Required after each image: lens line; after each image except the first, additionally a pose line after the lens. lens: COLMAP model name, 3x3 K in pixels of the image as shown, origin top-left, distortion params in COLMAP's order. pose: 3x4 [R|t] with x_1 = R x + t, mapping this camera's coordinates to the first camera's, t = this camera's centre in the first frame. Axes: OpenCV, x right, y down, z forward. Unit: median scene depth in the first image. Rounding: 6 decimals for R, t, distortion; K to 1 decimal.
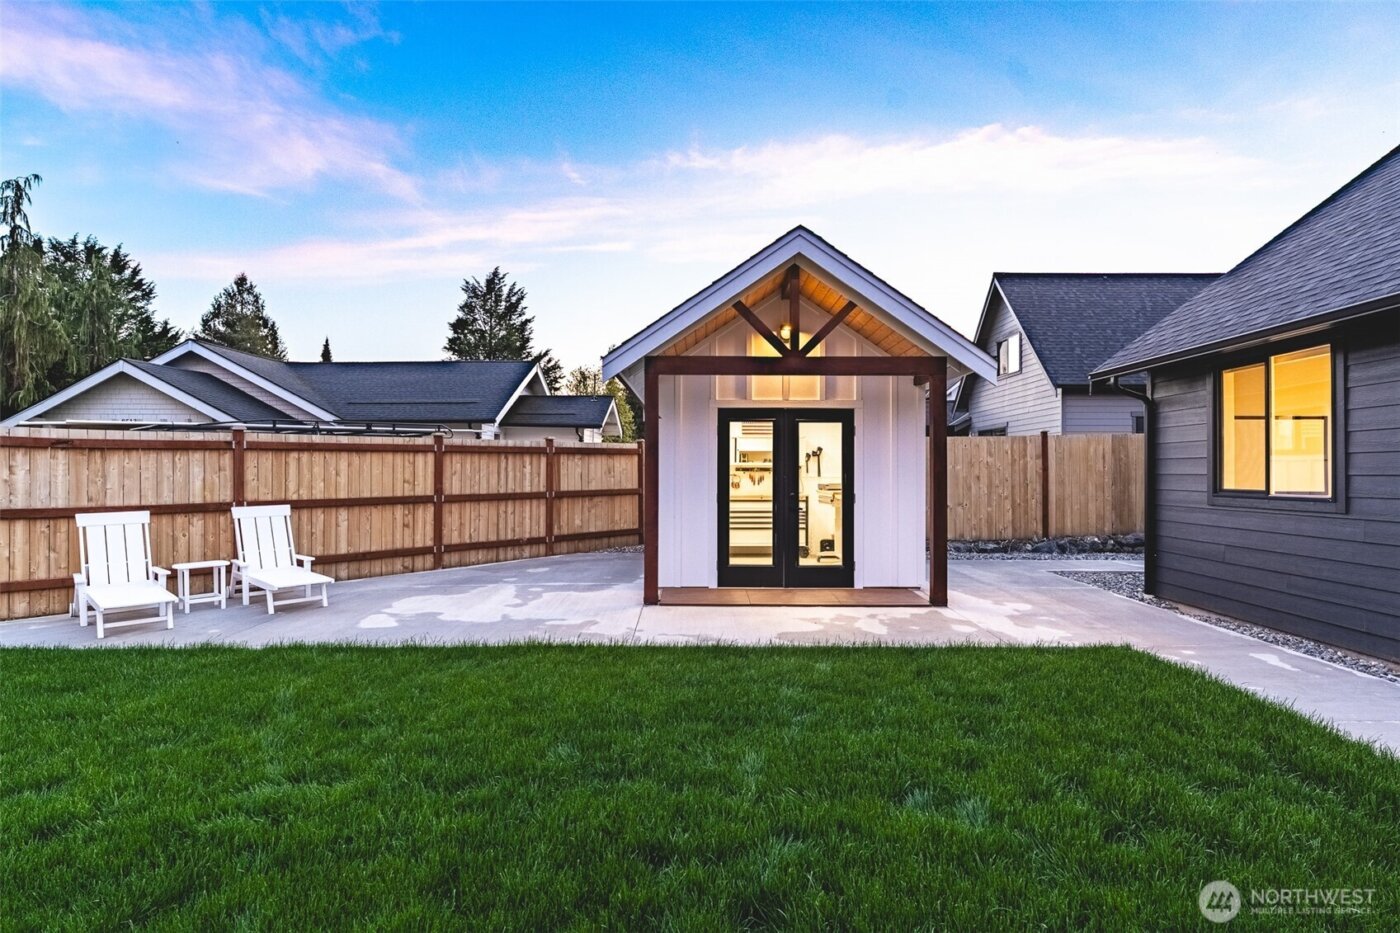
lens RADIAL K [[754.1, 0, 700.0], [0, 754.1, 466.5], [0, 0, 1]] dist [0.003146, 0.000807]
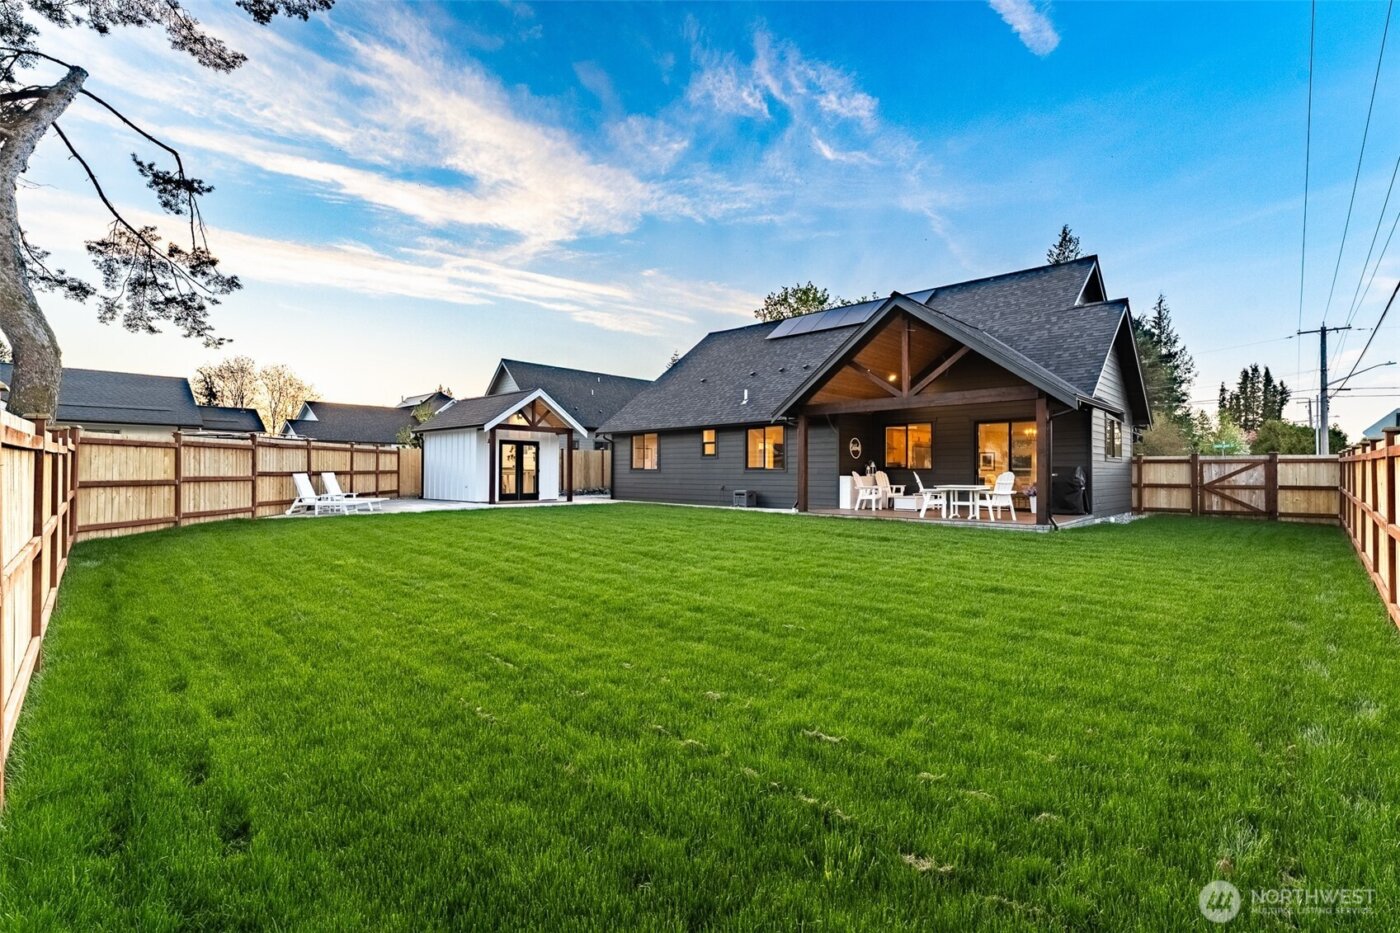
lens RADIAL K [[591.8, 0, 700.0], [0, 591.8, 466.5], [0, 0, 1]] dist [-0.000175, -0.000007]
pose [[0.689486, 0.007086, 0.724264, -0.927782], [-0.009370, 0.999956, -0.000863, 0.018015], [-0.724238, -0.006191, 0.689522, -0.972178]]
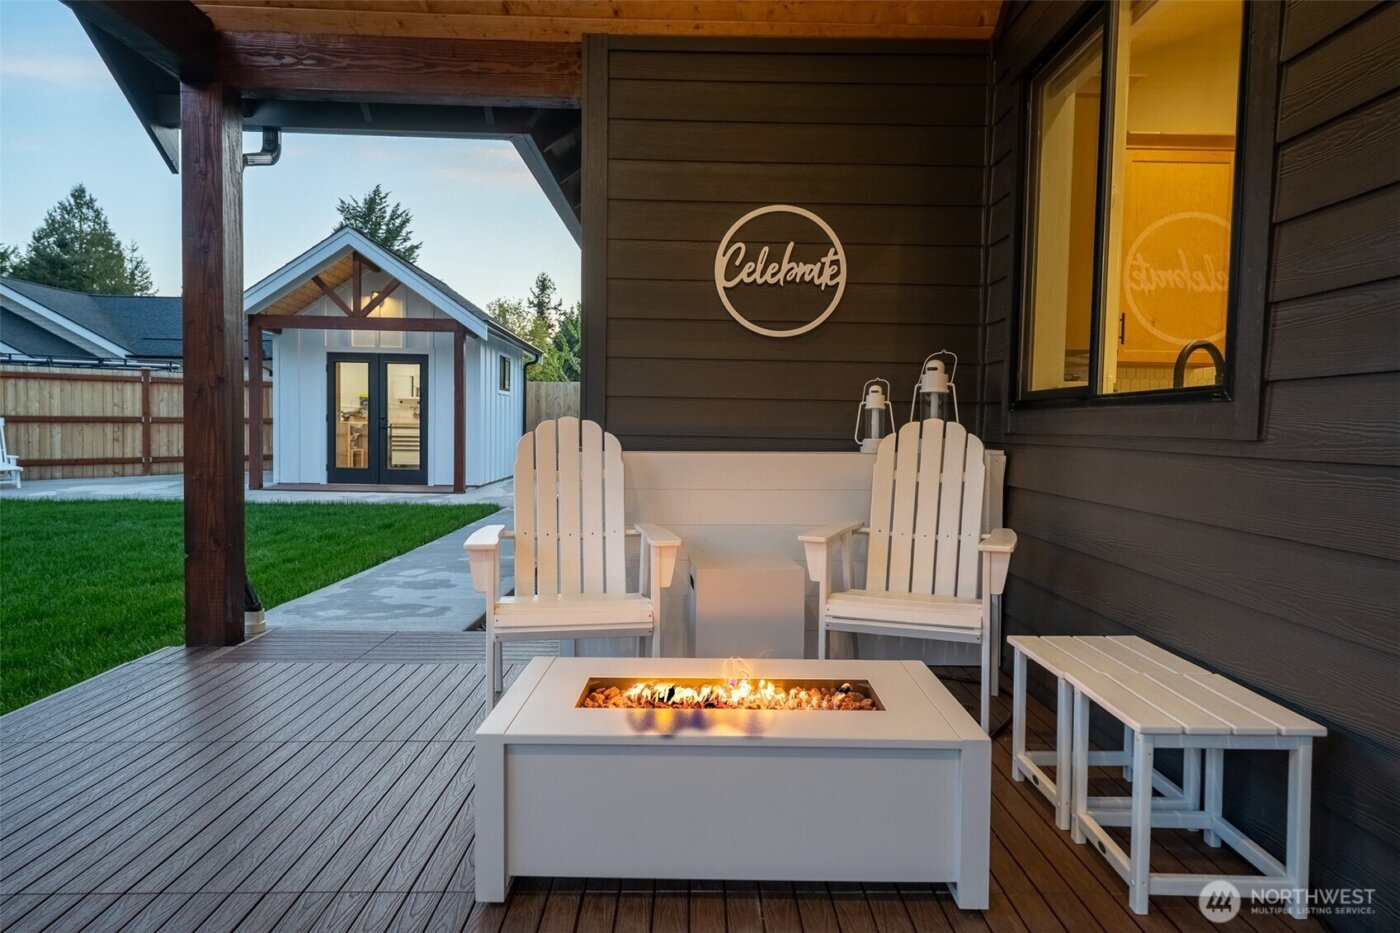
lens RADIAL K [[878.3, 0, 700.0], [0, 878.3, 466.5], [0, 0, 1]] dist [0.003605, 0.001693]
pose [[0.998874, 0.014574, 0.045147, 0.528062], [-0.017042, 0.998354, 0.054767, 0.025418], [-0.044275, -0.055475, 0.997478, -0.524432]]
